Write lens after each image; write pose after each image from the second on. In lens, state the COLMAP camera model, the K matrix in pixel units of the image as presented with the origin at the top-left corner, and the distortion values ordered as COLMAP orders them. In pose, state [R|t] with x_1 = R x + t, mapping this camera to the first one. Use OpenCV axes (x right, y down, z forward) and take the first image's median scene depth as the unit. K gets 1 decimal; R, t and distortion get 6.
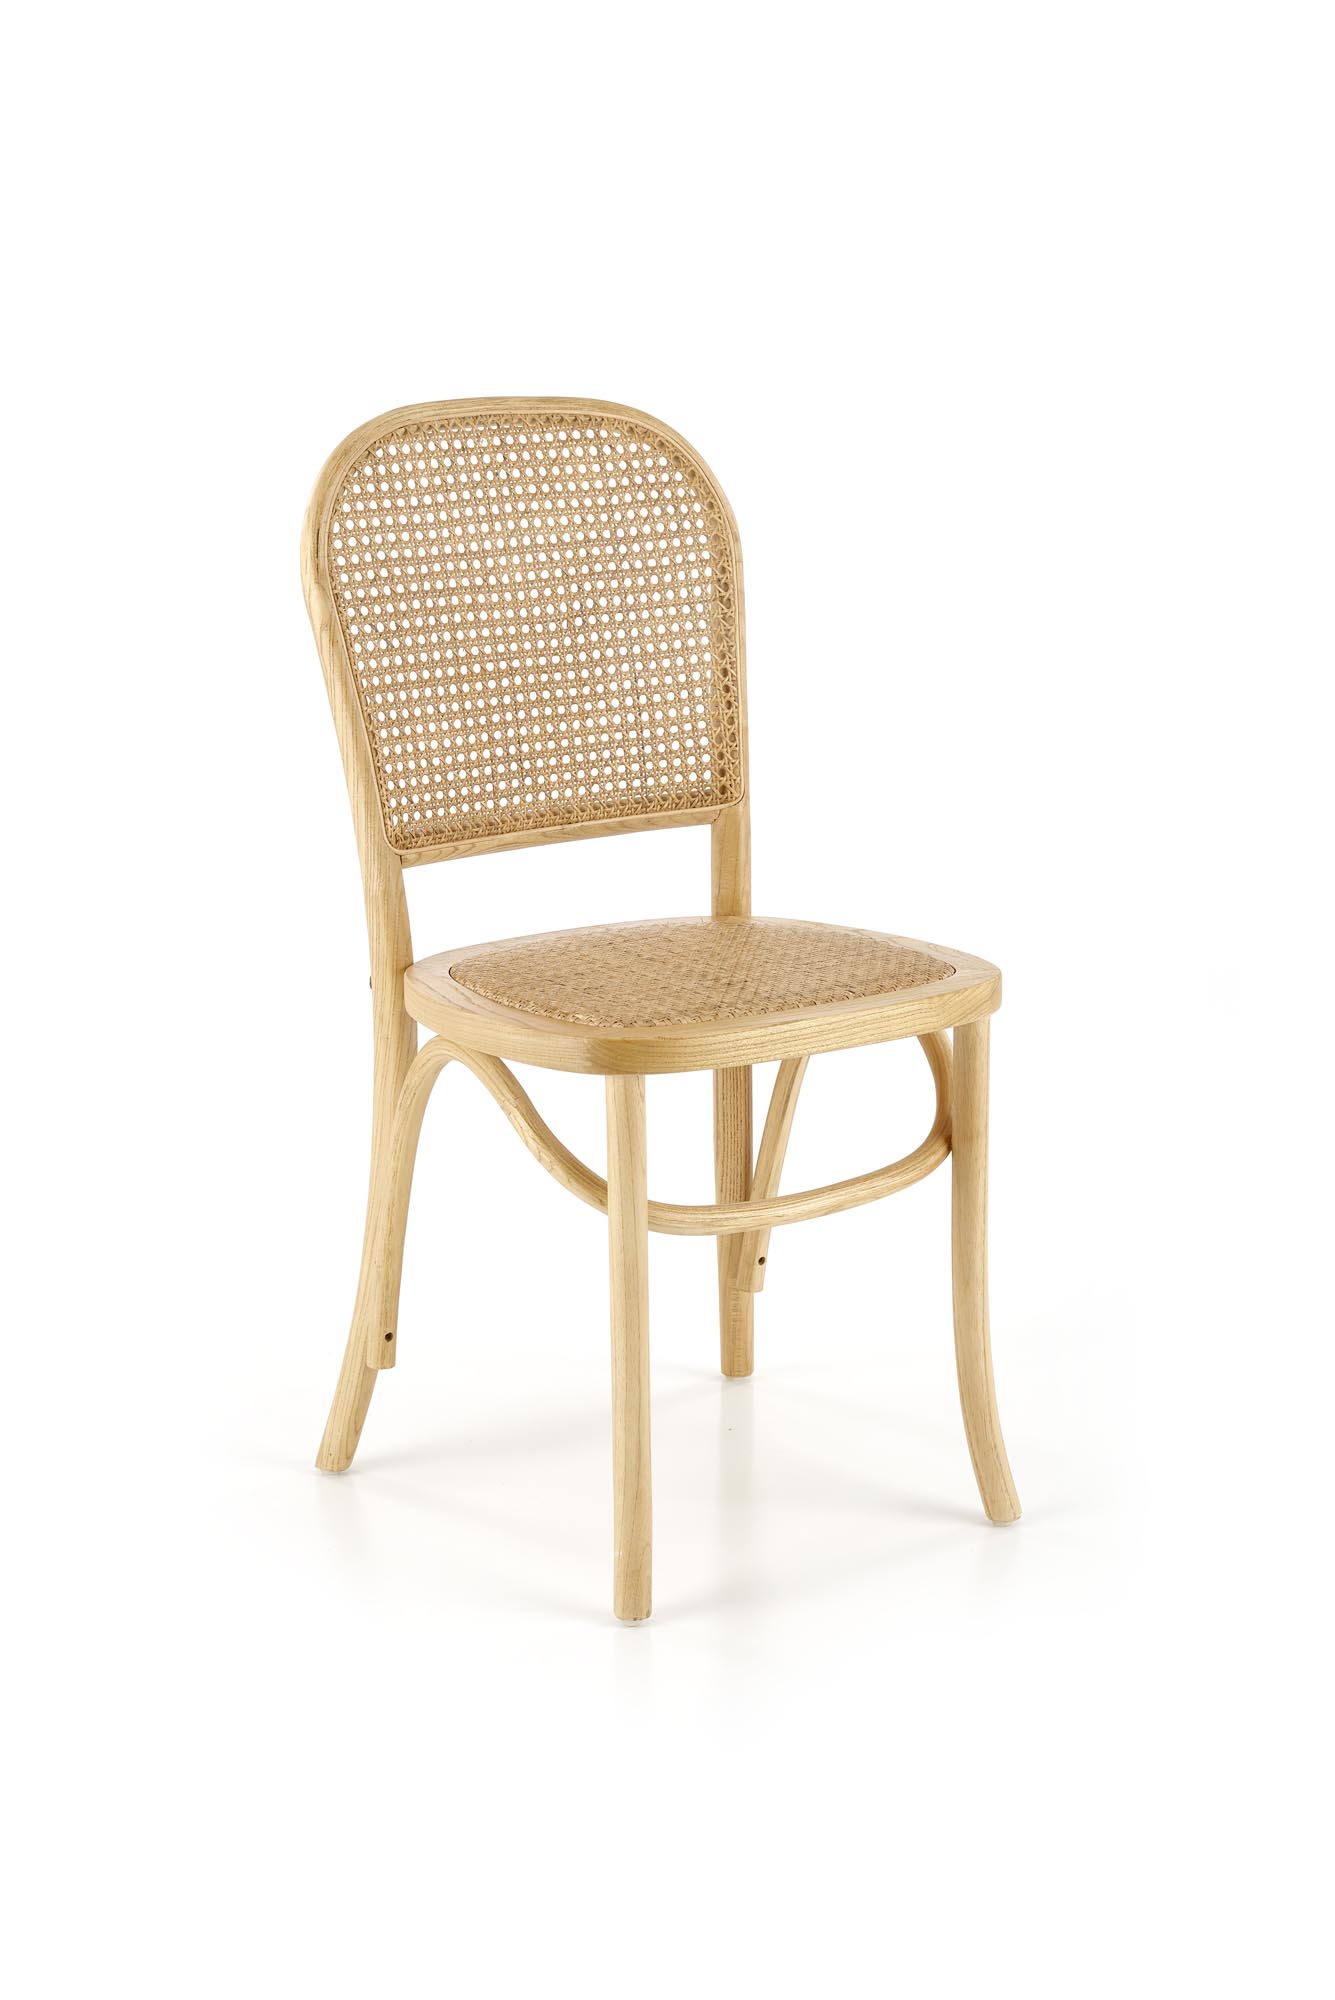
lens RADIAL K [[4021.4, 0, 668.1], [0, 4021.4, 1006.7], [0, 0, 1]] dist [-0.045102, 0.000000]
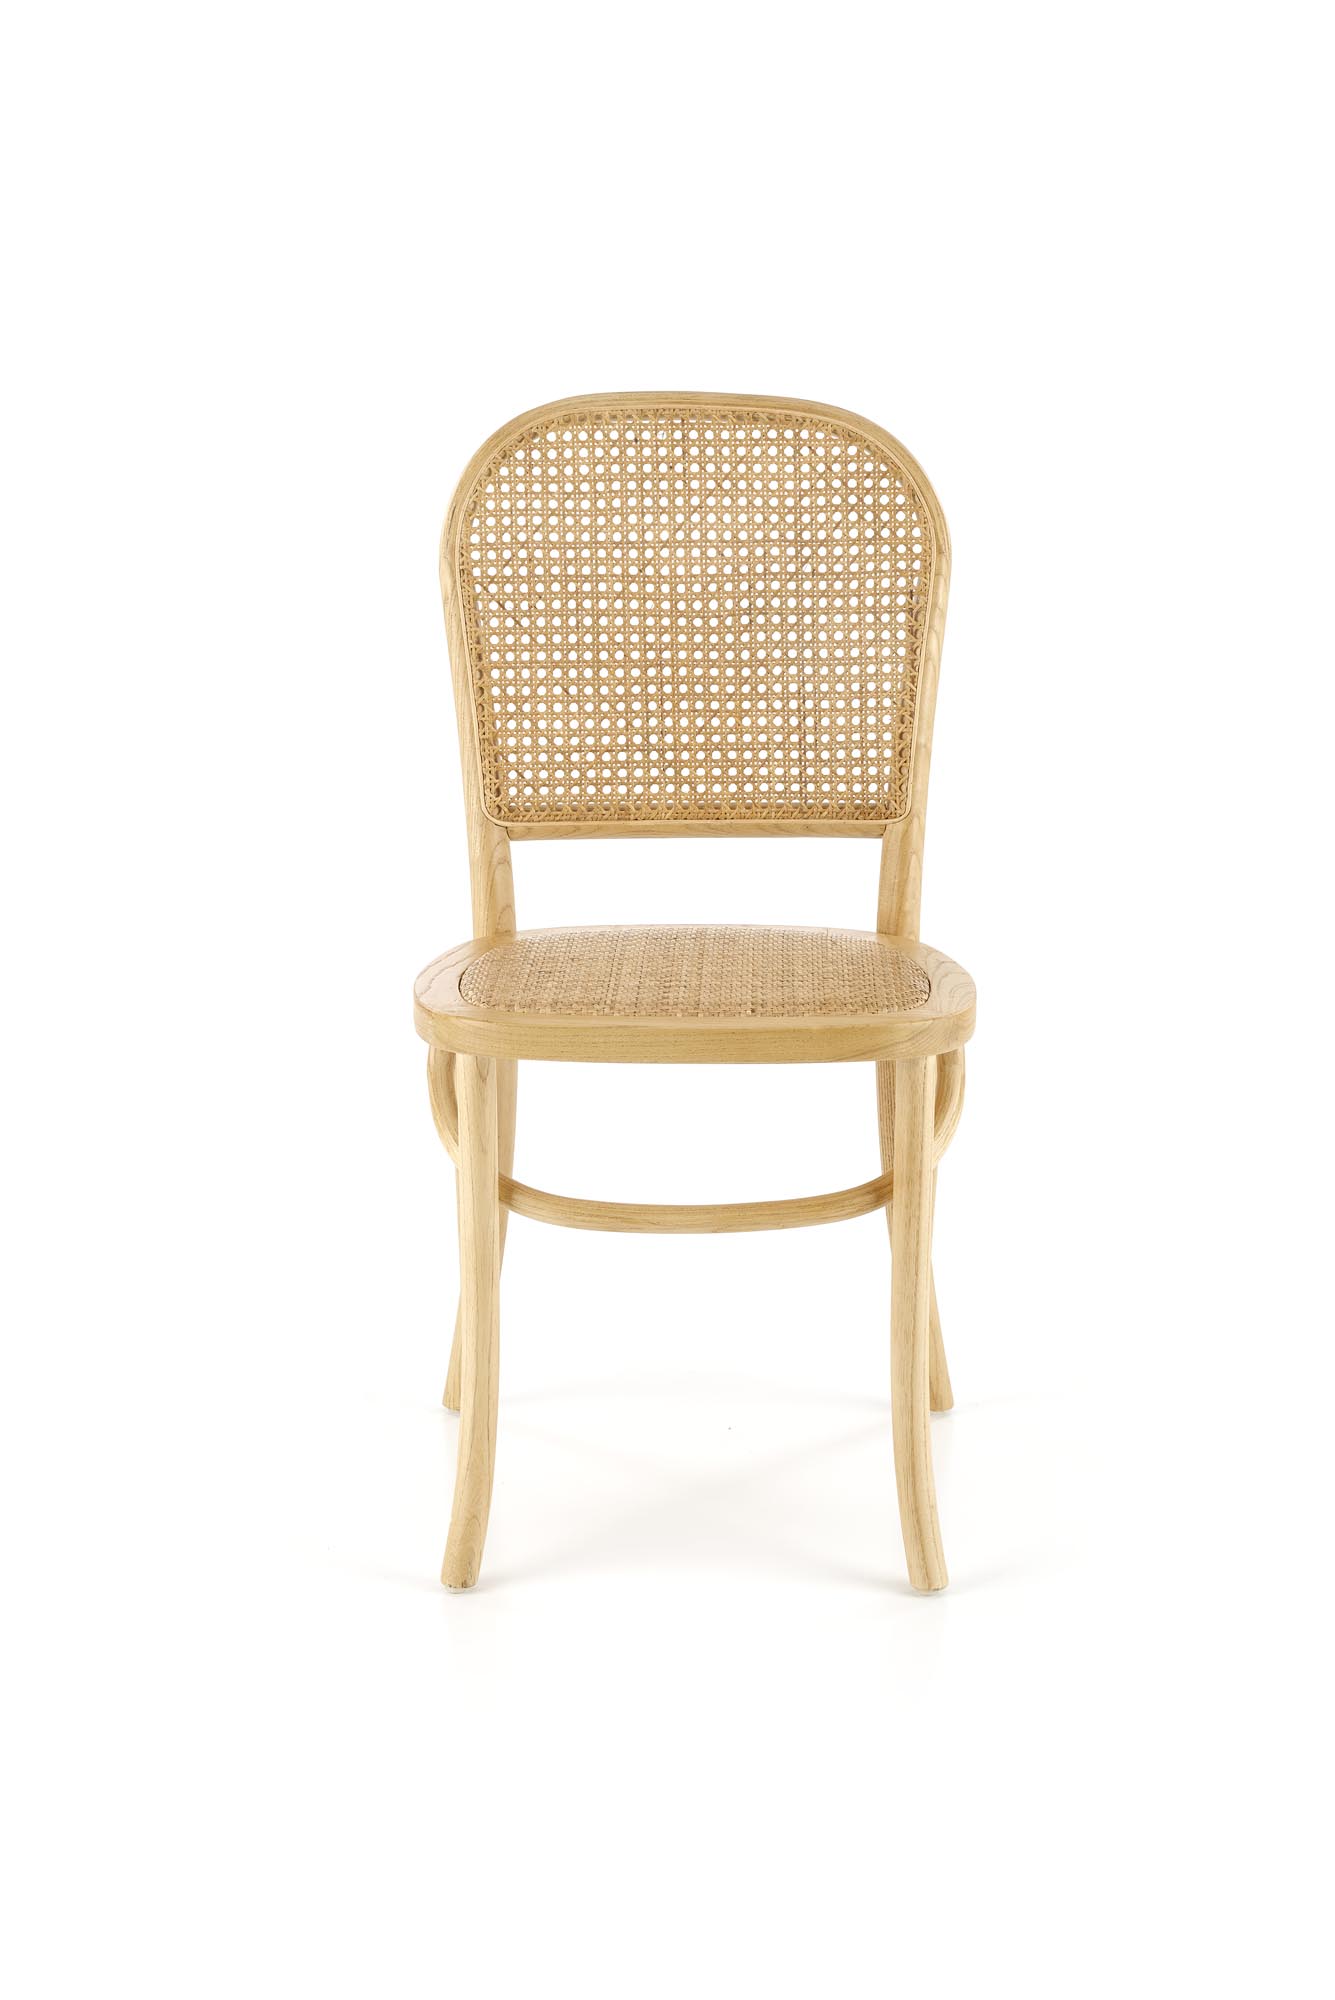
lens RADIAL K [[4021.4, 0, 668.1], [0, 4021.4, 993.1], [0, 0, 1]] dist [-0.045102, 0.000000]
pose [[0.810170, 0.136297, -0.570130, 0.551244], [-0.137059, 0.989679, 0.041831, -0.043457], [0.569947, 0.044251, 0.820489, 0.173023]]
